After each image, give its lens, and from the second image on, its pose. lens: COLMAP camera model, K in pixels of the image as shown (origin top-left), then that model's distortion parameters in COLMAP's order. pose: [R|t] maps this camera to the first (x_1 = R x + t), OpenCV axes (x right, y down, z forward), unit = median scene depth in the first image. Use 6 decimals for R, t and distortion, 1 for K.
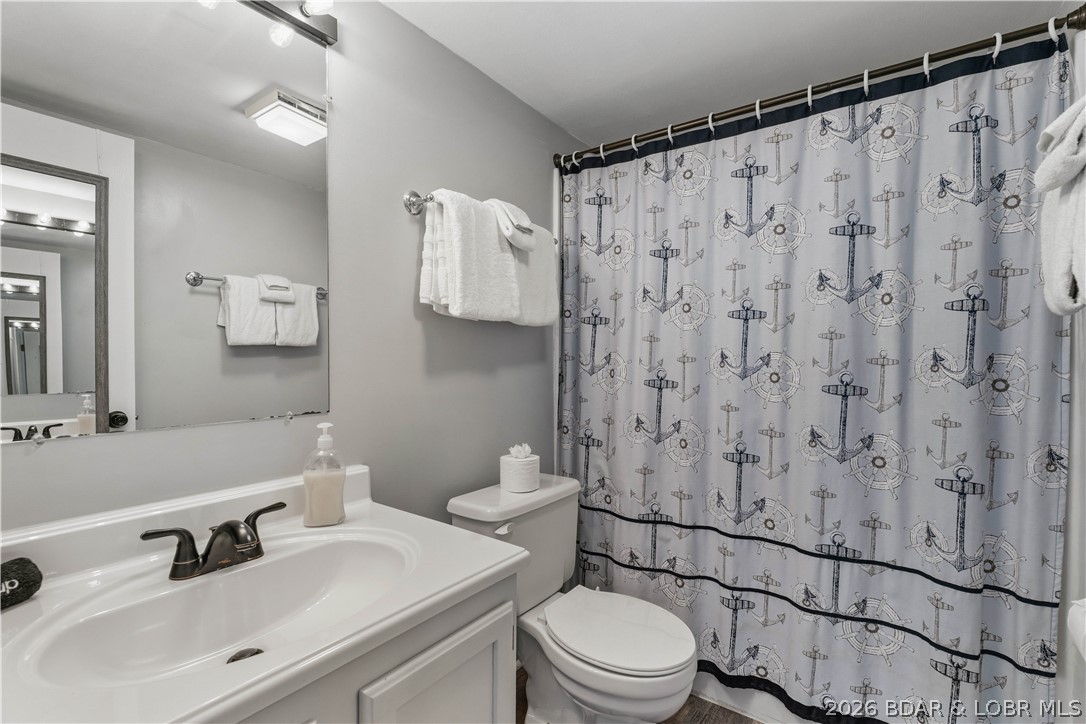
lens RADIAL K [[484.4, 0, 551.8], [0, 484.4, 363.2], [0, 0, 1]] dist [-0.011382, 0.002203]
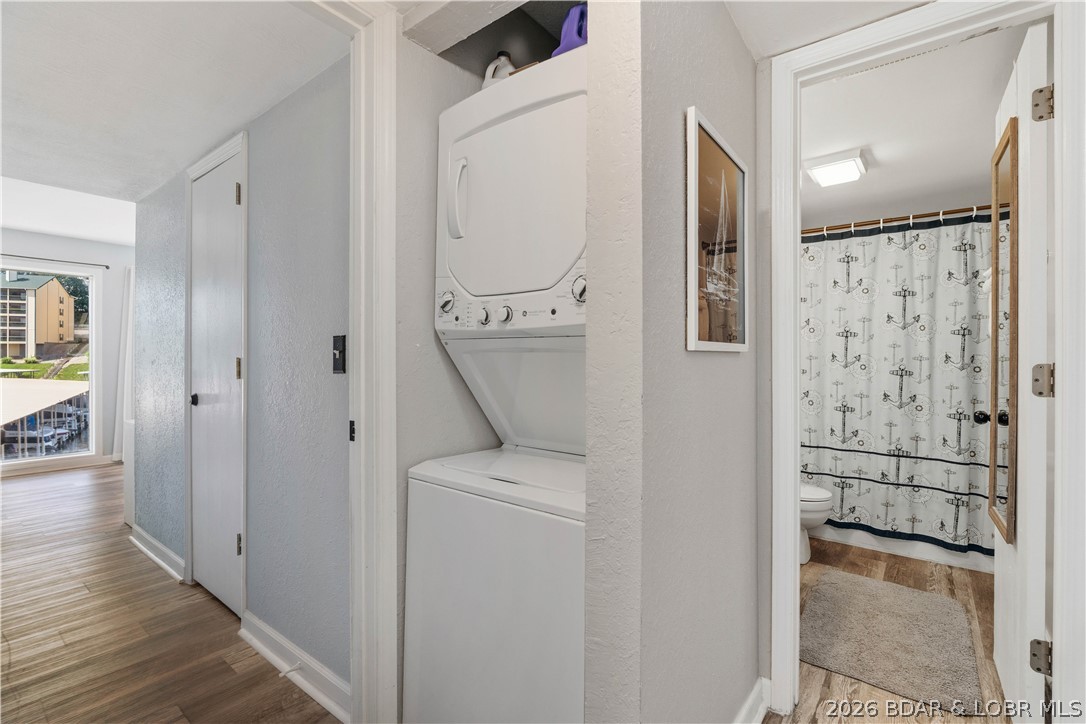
lens RADIAL K [[484.4, 0, 554.8], [0, 484.4, 358.4], [0, 0, 1]] dist [-0.011382, 0.002203]
pose [[0.999575, -0.002679, -0.029021, -0.776655], [0.002472, 0.999971, -0.007158, 0.006388], [0.029040, 0.007083, 0.999553, -1.048550]]
